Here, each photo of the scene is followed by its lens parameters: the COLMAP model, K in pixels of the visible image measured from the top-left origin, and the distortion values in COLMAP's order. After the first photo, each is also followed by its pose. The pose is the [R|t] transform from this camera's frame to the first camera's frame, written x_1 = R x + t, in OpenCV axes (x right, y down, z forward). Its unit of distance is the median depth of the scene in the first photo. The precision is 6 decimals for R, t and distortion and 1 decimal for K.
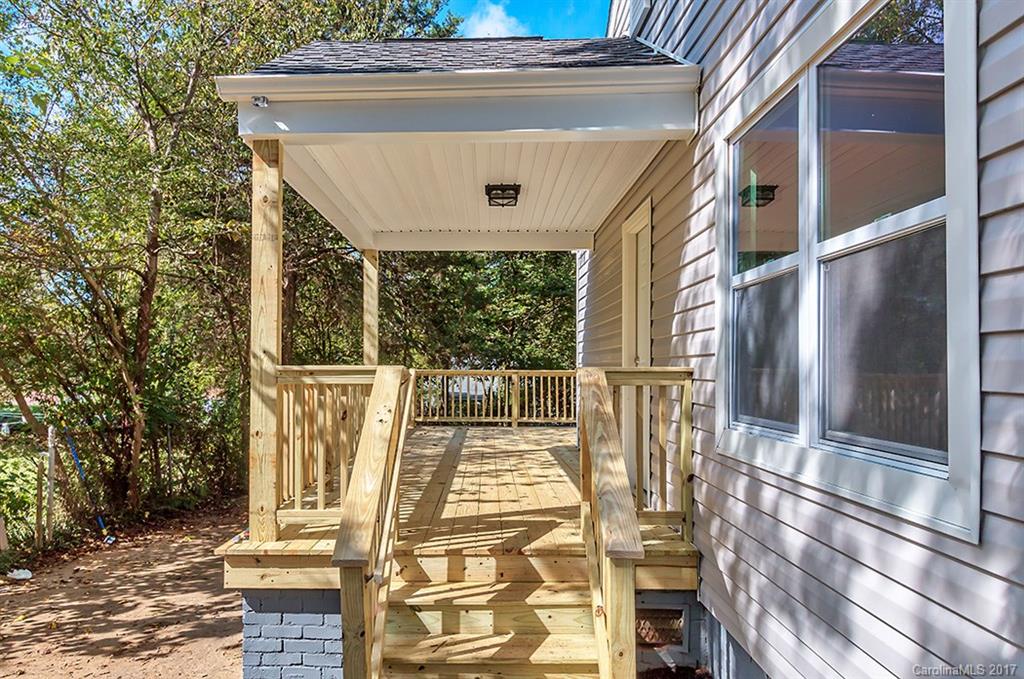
lens RADIAL K [[685.9, 0, 509.8], [0, 685.9, 350.9], [0, 0, 1]] dist [0.001180, -0.004265]
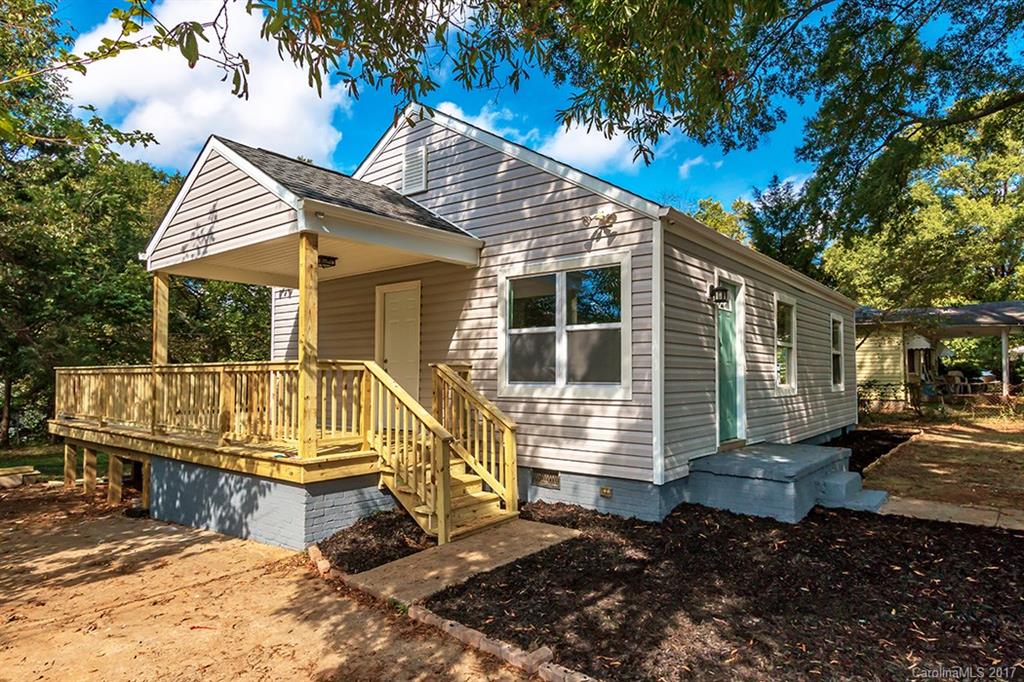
lens RADIAL K [[589.6, 0, 506.0], [0, 589.6, 362.8], [0, 0, 1]] dist [-0.003238, 0.000152]
pose [[0.641049, 0.014445, 0.767364, -1.250503], [-0.019260, 0.999811, -0.002731, 0.024009], [-0.767258, -0.013029, 0.641206, -0.386574]]
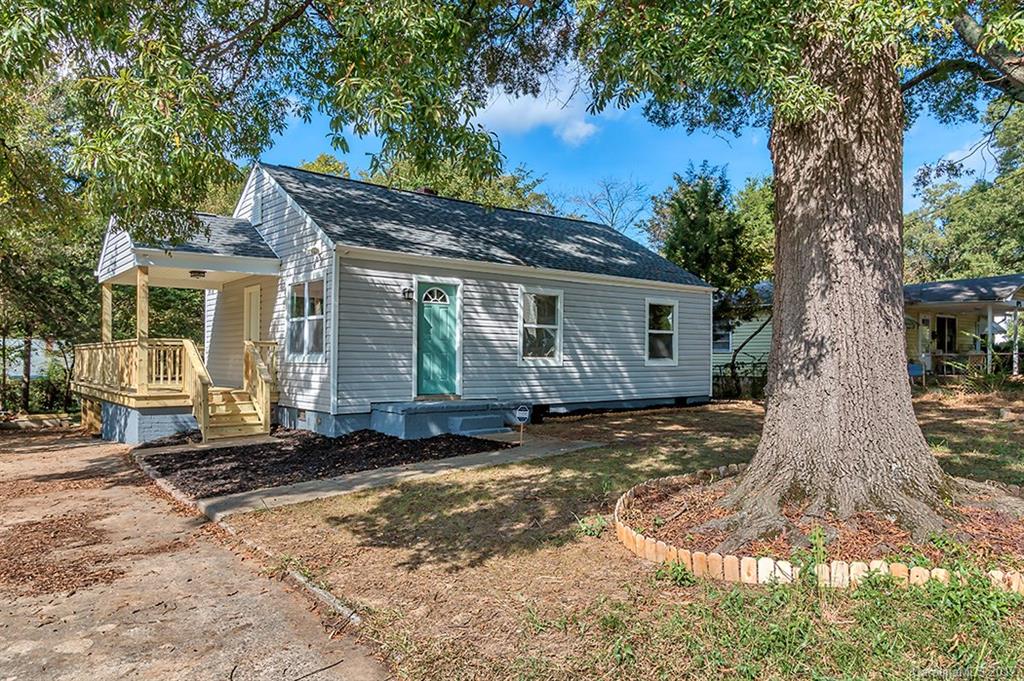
lens RADIAL K [[685.9, 0, 509.8], [0, 685.9, 351.9], [0, 0, 1]] dist [0.001180, -0.004265]
pose [[0.789447, 0.006366, 0.613786, -0.989771], [-0.019074, 0.999718, 0.014164, 0.006190], [-0.613523, -0.022889, 0.789345, -2.620094]]
